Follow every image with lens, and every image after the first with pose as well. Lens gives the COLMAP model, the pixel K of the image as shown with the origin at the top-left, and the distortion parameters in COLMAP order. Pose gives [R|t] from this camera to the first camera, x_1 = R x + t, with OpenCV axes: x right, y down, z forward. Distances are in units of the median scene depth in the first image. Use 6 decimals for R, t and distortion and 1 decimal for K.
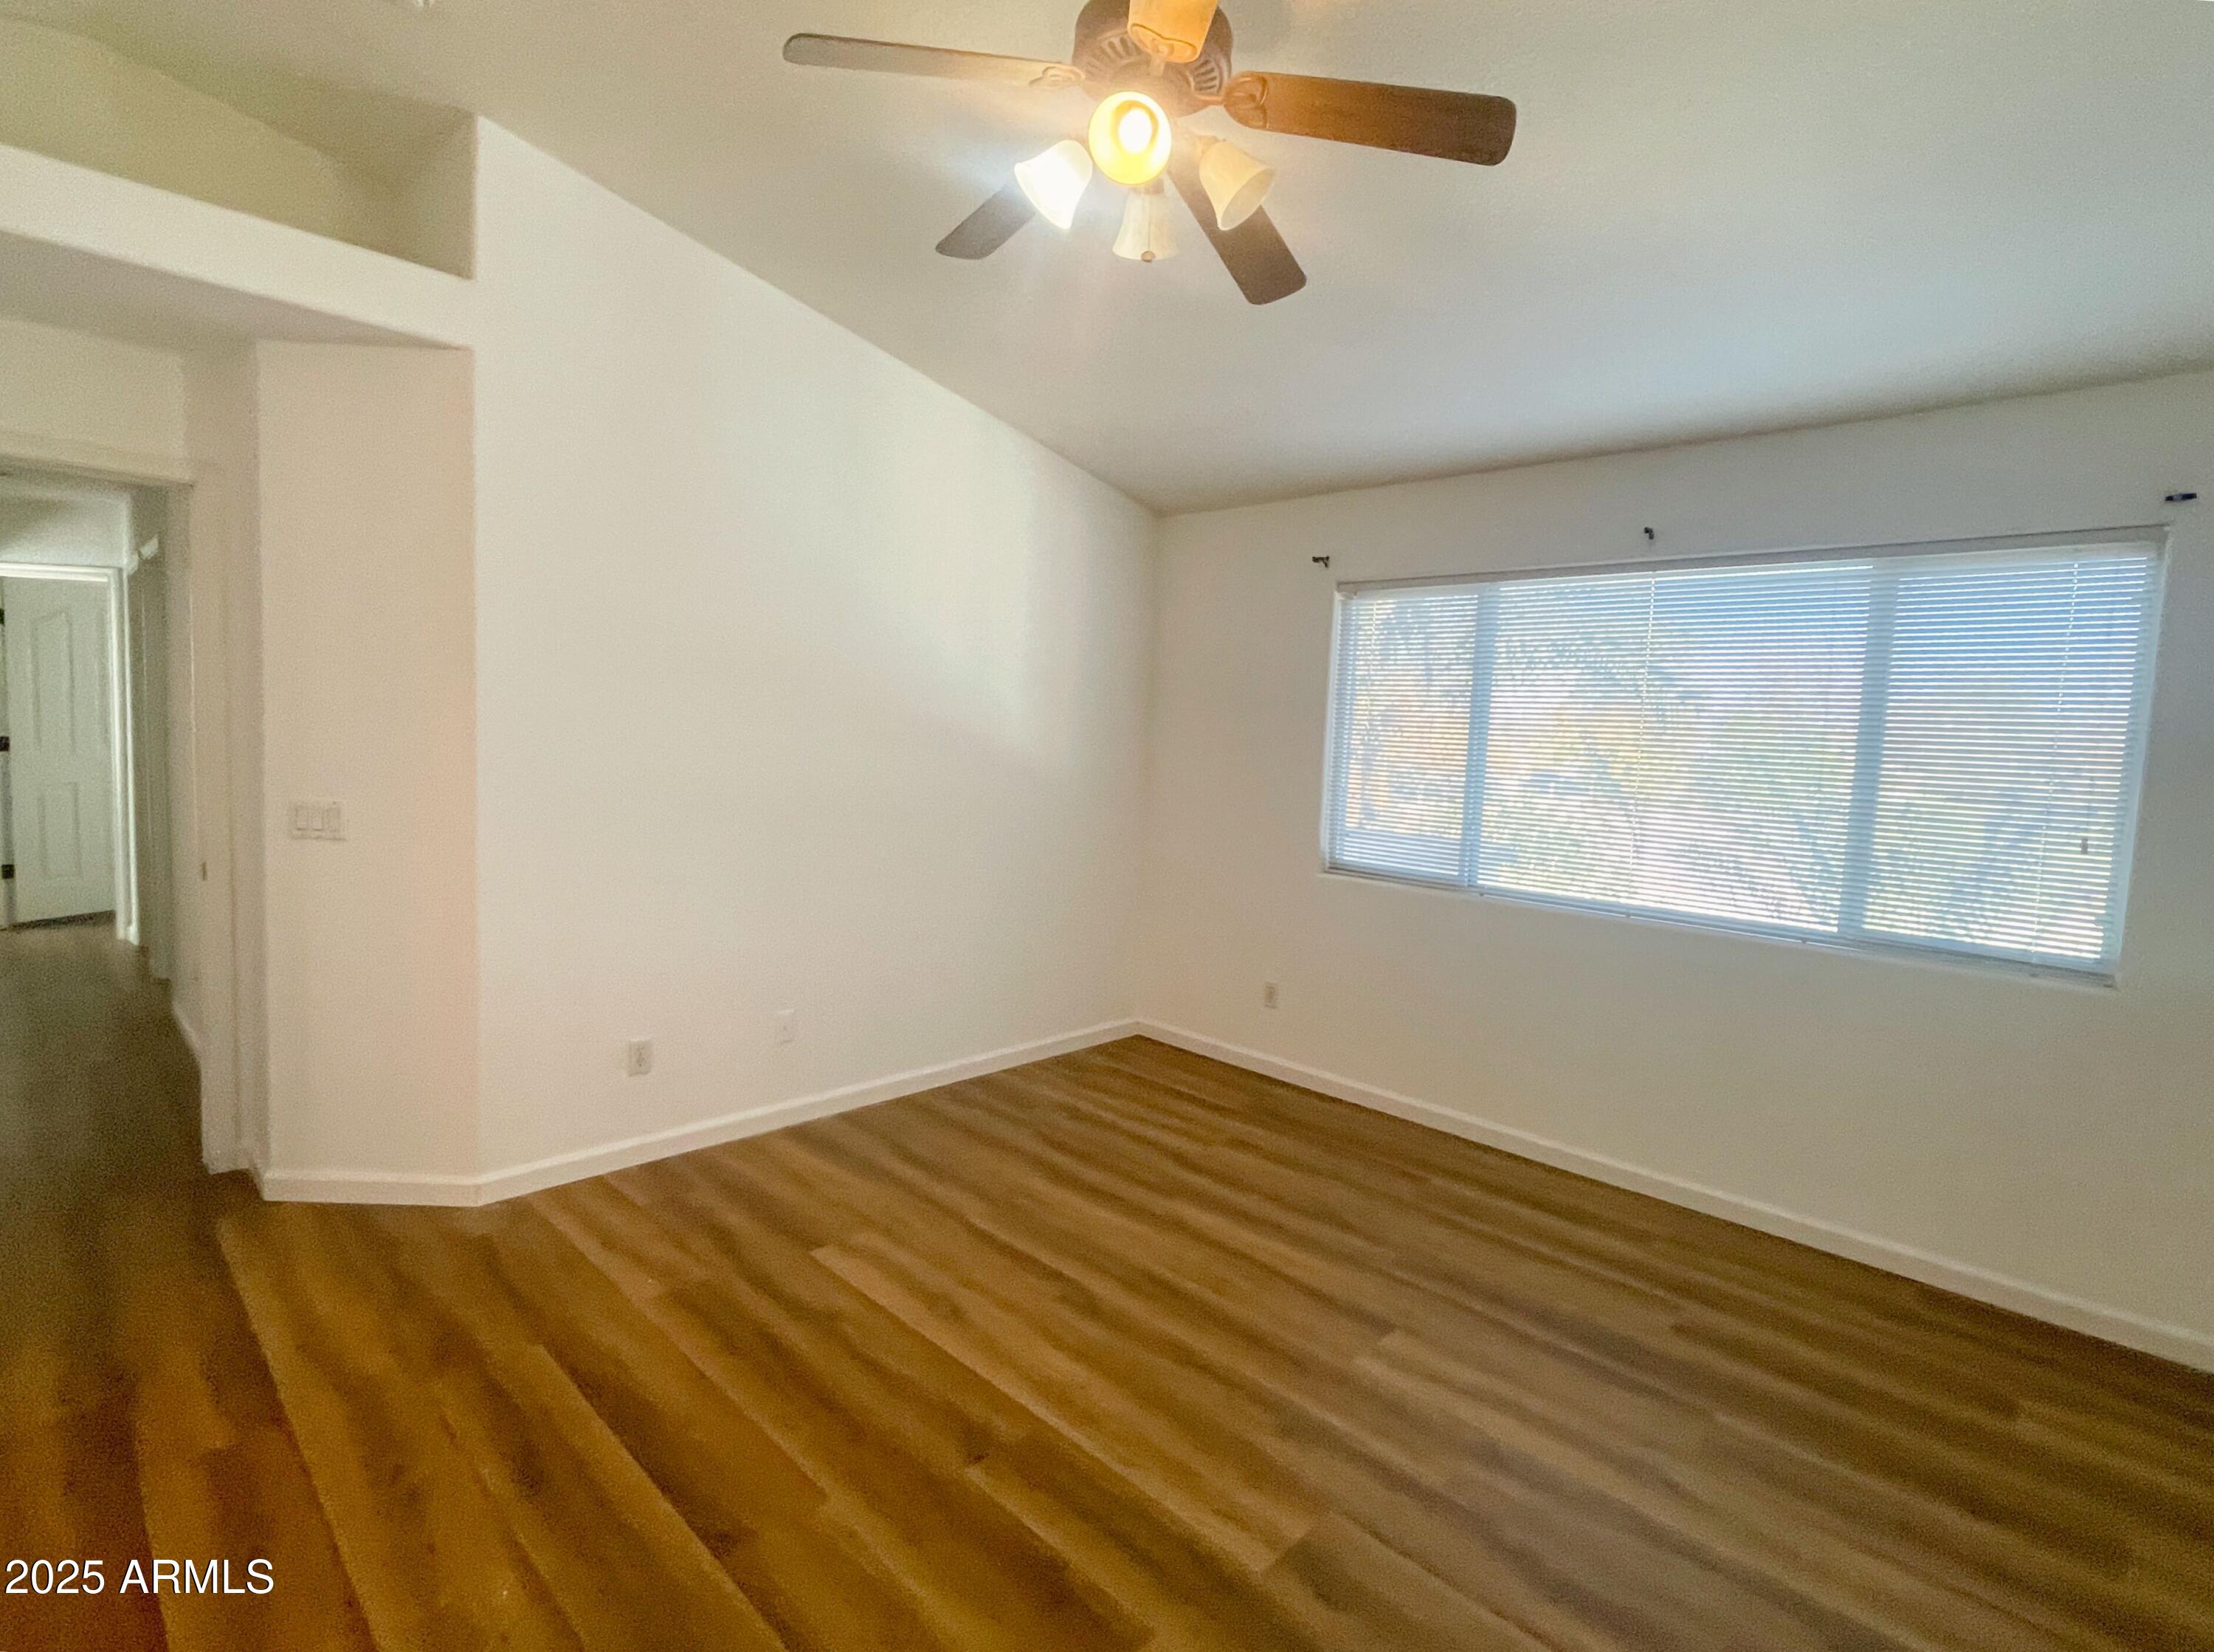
lens RADIAL K [[1091.9, 0, 1107.8], [0, 1091.9, 818.9], [0, 0, 1]] dist [0.002222, 0.000112]
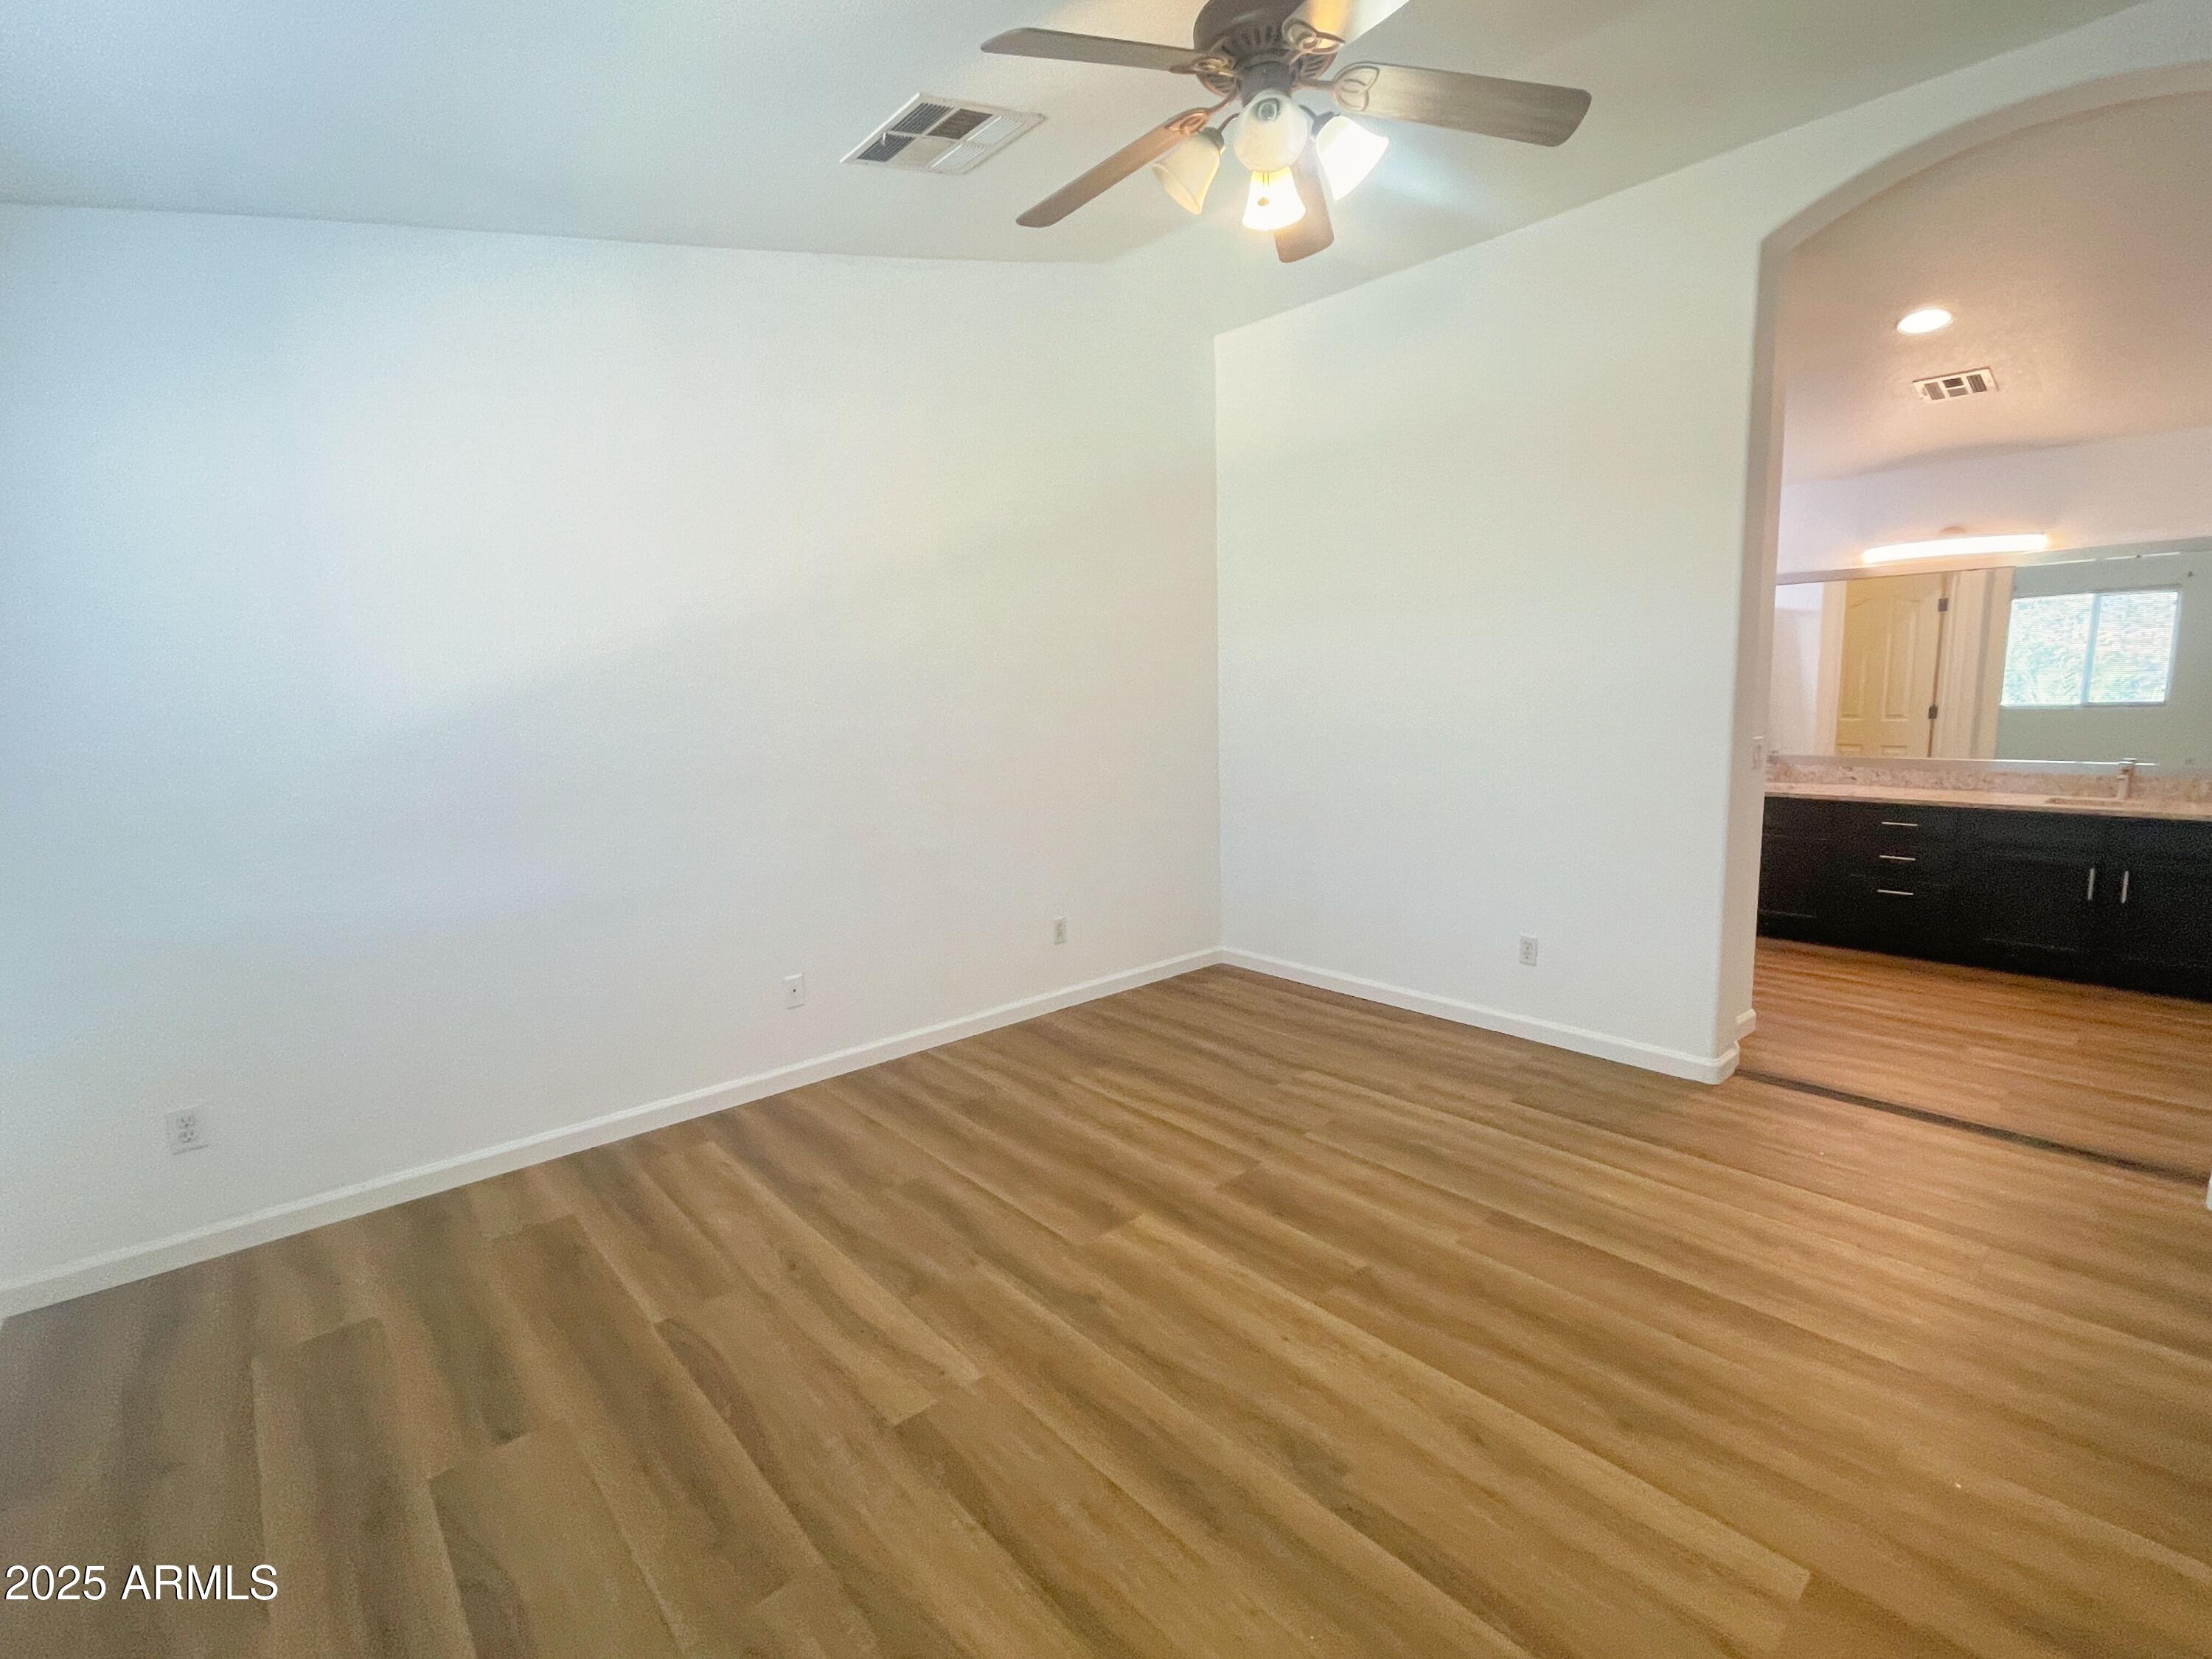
lens RADIAL K [[1004.0, 0, 1111.6], [0, 1004.0, 834.4], [0, 0, 1]] dist [-0.002907, 0.004310]
pose [[-0.997590, -0.033276, 0.060881, 0.075496], [-0.017902, 0.971221, 0.237505, -0.101766], [-0.067032, 0.235843, -0.969477, 1.456701]]
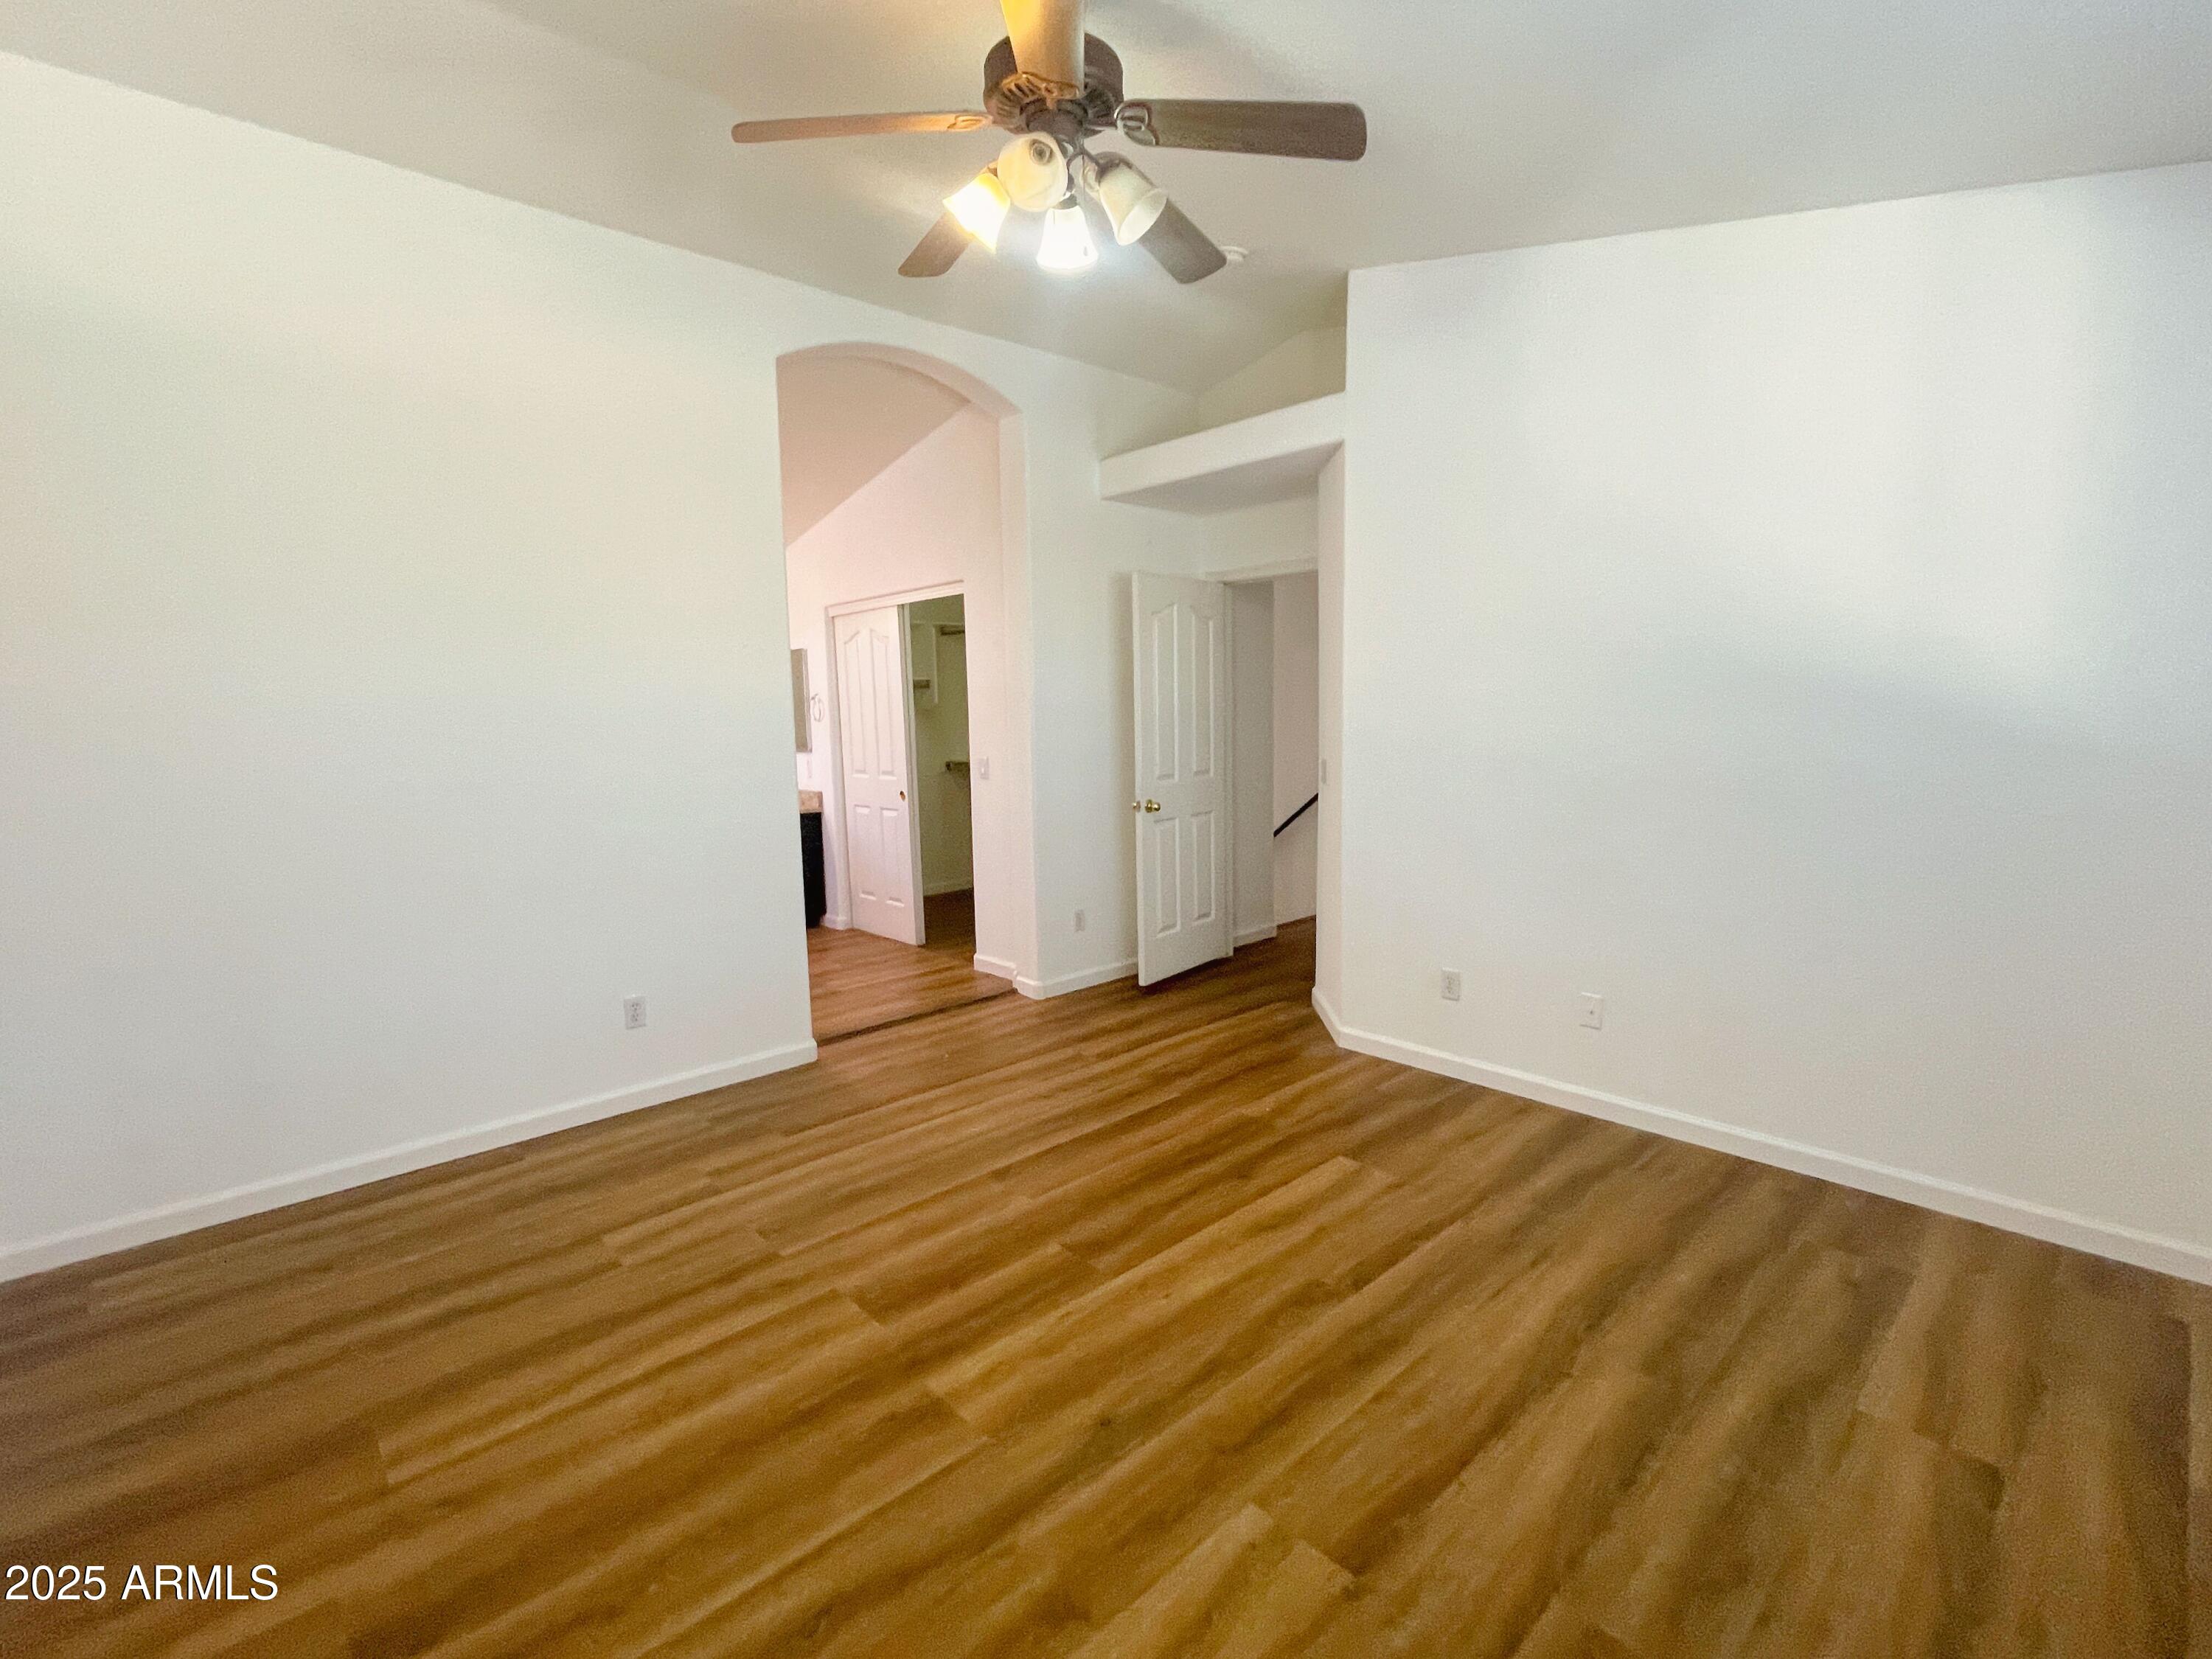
lens RADIAL K [[1004.0, 0, 1104.7], [0, 1004.0, 831.7], [0, 0, 1]] dist [-0.002907, 0.004310]
pose [[-0.052481, 0.079450, -0.995456, 0.764292], [-0.073929, 0.993786, 0.083214, -0.009922], [0.995882, 0.077960, -0.046281, 0.781420]]
